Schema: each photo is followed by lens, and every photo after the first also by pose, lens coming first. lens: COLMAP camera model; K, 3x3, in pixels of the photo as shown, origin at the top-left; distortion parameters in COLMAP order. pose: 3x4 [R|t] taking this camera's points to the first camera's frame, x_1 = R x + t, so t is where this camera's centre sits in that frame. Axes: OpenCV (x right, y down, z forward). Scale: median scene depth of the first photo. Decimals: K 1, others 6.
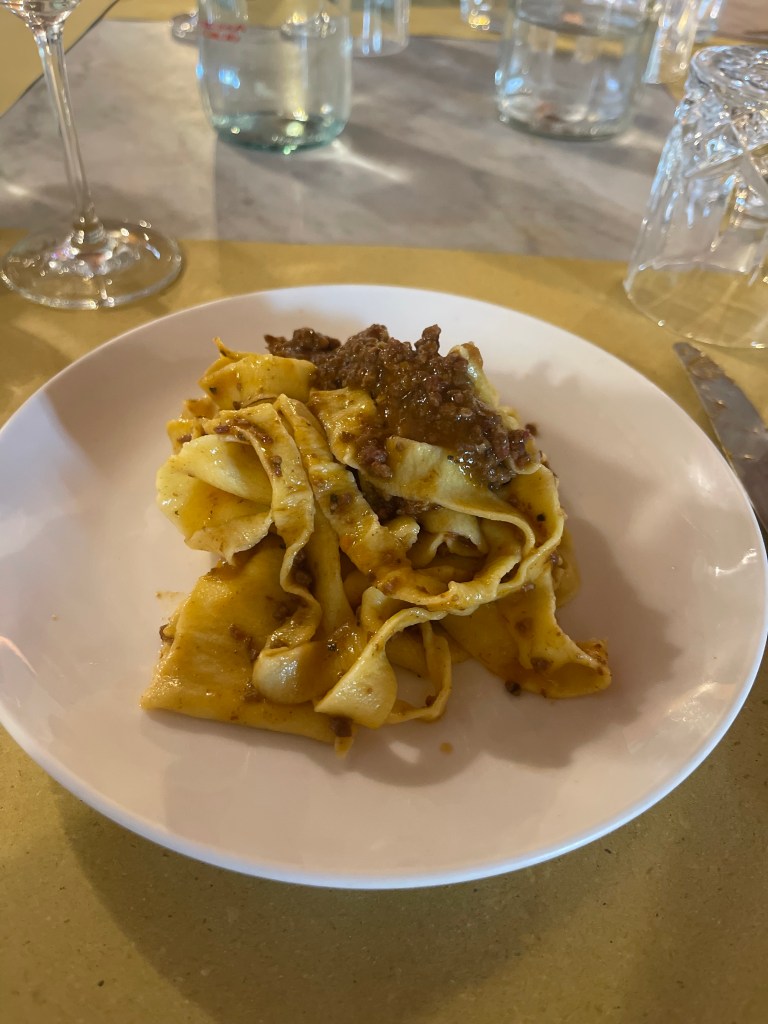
lens RADIAL K [[773.3, 0, 384.0], [0, 773.3, 512.0], [0, 0, 1]] dist [0.109856, -0.182114]
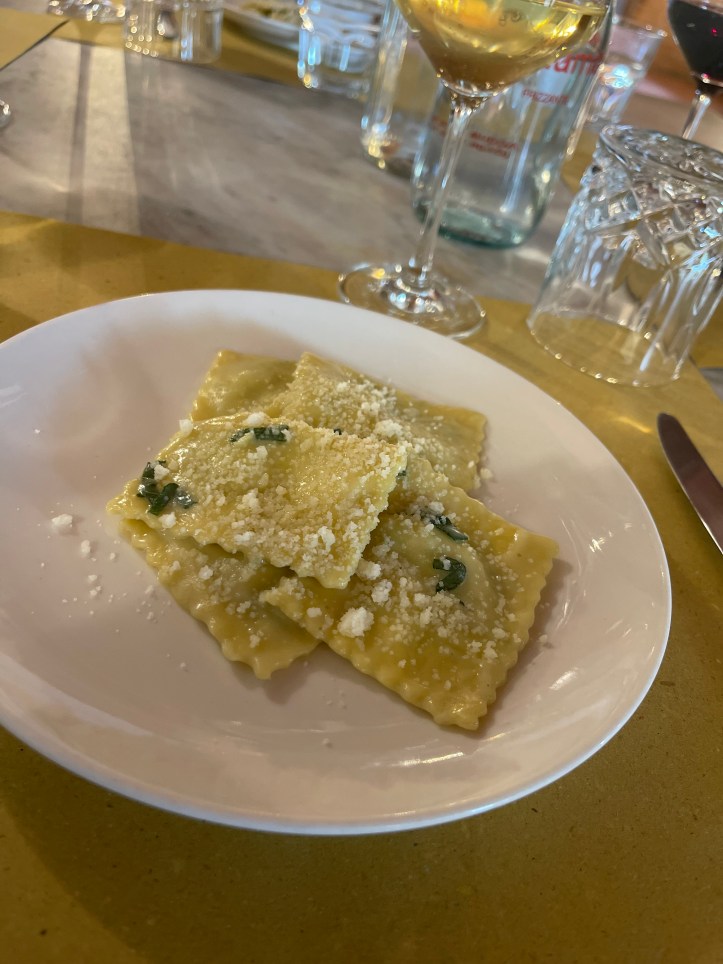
lens RADIAL K [[728.0, 0, 361.5], [0, 728.0, 482.0], [0, 0, 1]] dist [0.109856, -0.182114]
pose [[0.987651, 0.074106, 0.138038, -0.124629], [-0.062674, 0.994373, -0.085404, 0.092182], [-0.143591, 0.075697, 0.986738, 0.007803]]
